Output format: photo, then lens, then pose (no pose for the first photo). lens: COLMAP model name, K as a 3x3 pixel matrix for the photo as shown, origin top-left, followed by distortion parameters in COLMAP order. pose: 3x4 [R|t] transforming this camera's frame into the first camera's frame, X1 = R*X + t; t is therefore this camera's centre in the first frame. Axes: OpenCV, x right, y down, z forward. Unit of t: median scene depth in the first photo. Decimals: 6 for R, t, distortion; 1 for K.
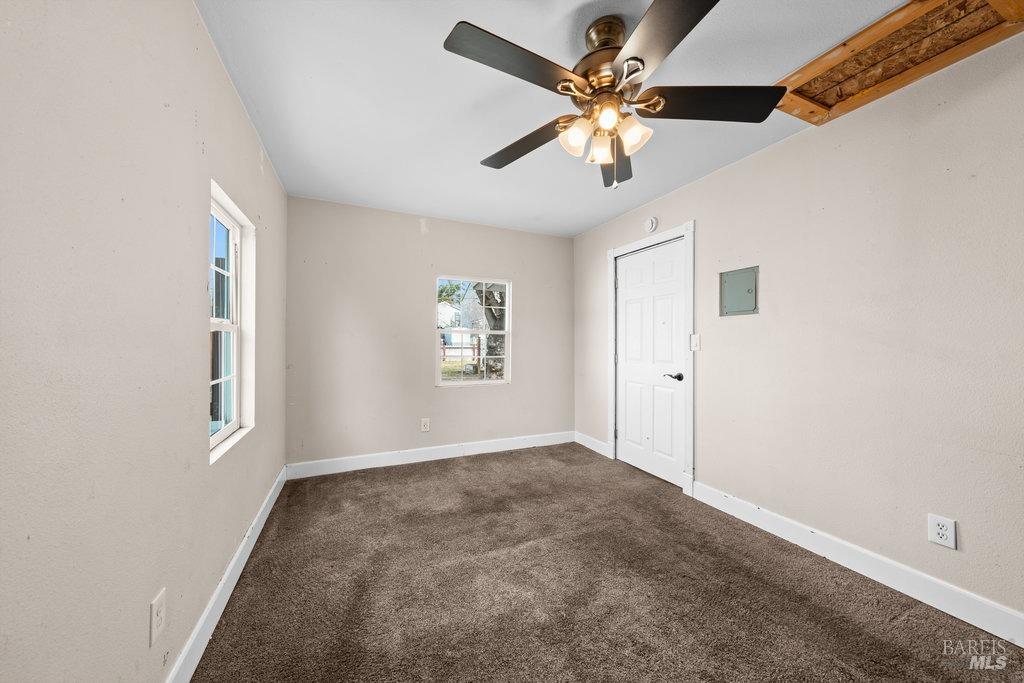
lens RADIAL K [[350.5, 0, 513.5], [0, 350.5, 339.7], [0, 0, 1]] dist [-0.000299, -0.000127]
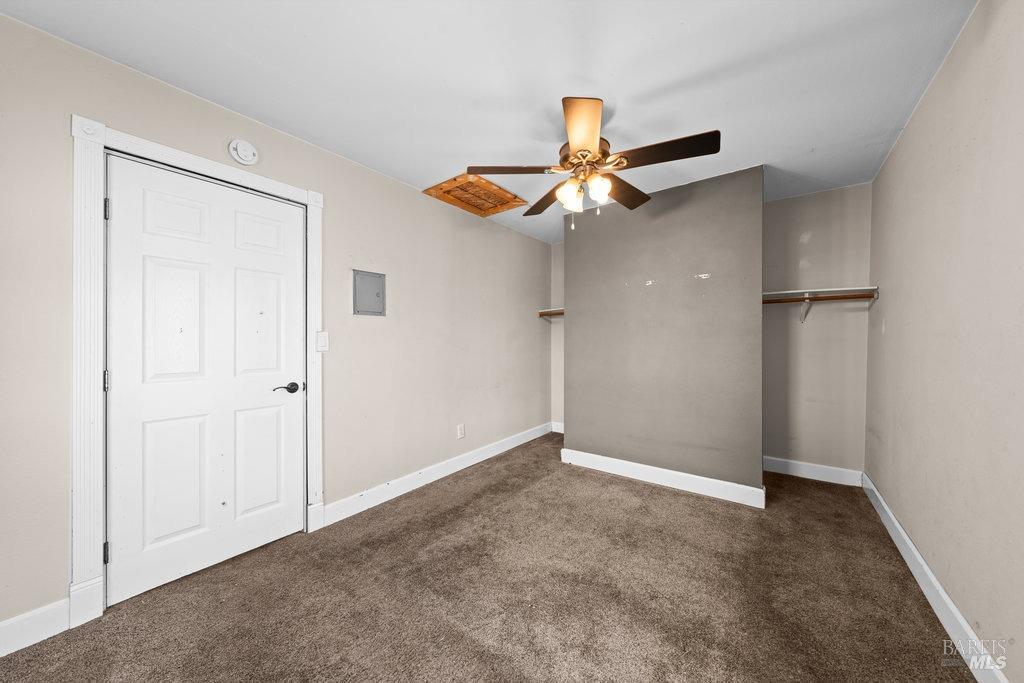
lens RADIAL K [[350.5, 0, 513.5], [0, 350.5, 339.7], [0, 0, 1]] dist [-0.000299, -0.000127]
pose [[-0.475748, 0.002643, 0.879578, -0.471523], [-0.000606, 0.999994, -0.003333, 0.006278], [-0.879581, -0.002119, -0.475744, 1.076538]]
